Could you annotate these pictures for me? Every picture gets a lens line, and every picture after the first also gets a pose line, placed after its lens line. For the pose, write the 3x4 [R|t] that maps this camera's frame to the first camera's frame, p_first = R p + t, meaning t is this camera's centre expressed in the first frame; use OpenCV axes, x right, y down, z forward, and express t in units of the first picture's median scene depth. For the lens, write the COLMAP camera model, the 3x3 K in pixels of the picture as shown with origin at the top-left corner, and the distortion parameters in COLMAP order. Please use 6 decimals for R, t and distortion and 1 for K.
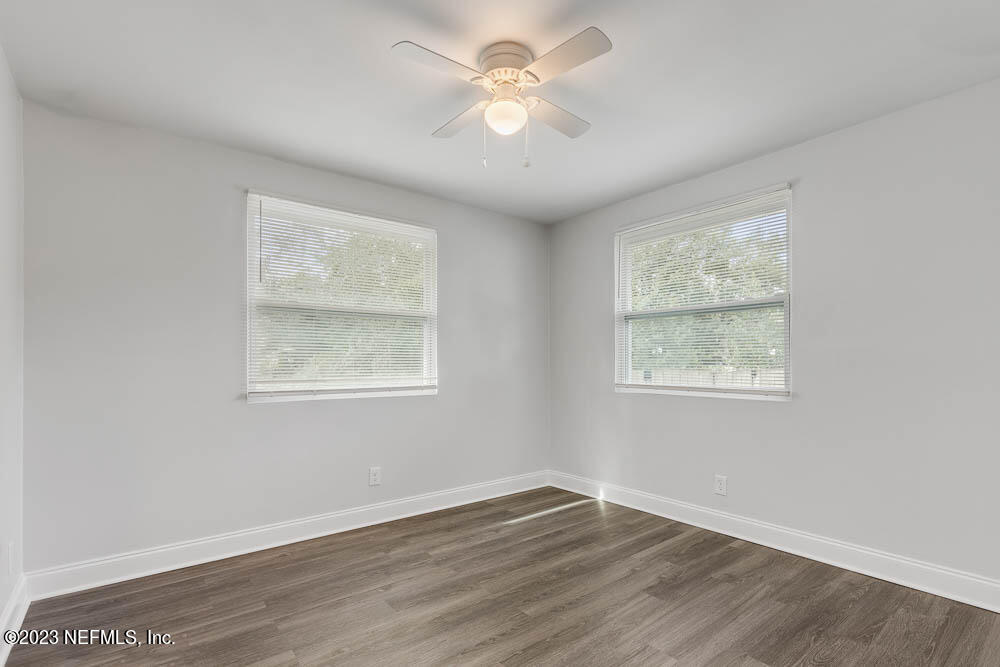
lens RADIAL K [[474.2, 0, 511.3], [0, 474.2, 364.0], [0, 0, 1]] dist [-0.001027, 0.000239]
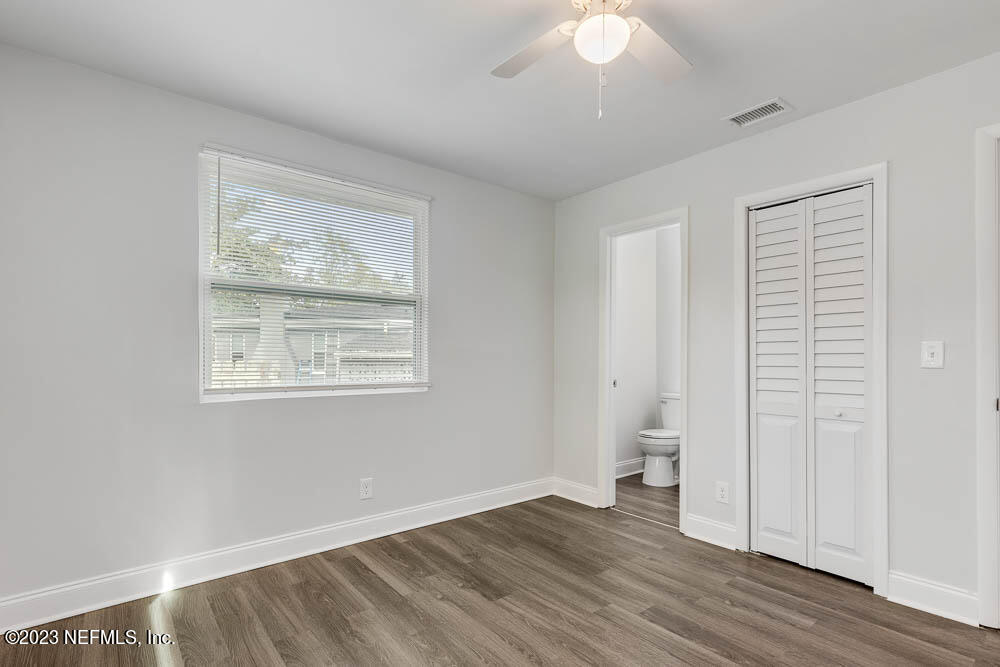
lens RADIAL K [[474.2, 0, 511.3], [0, 474.2, 364.0], [0, 0, 1]] dist [-0.001027, 0.000239]
pose [[0.000271, -0.007831, 0.999969, -0.531007], [-0.000153, 0.999969, 0.007831, 0.004494], [-1.000000, -0.000155, 0.000270, 0.784442]]
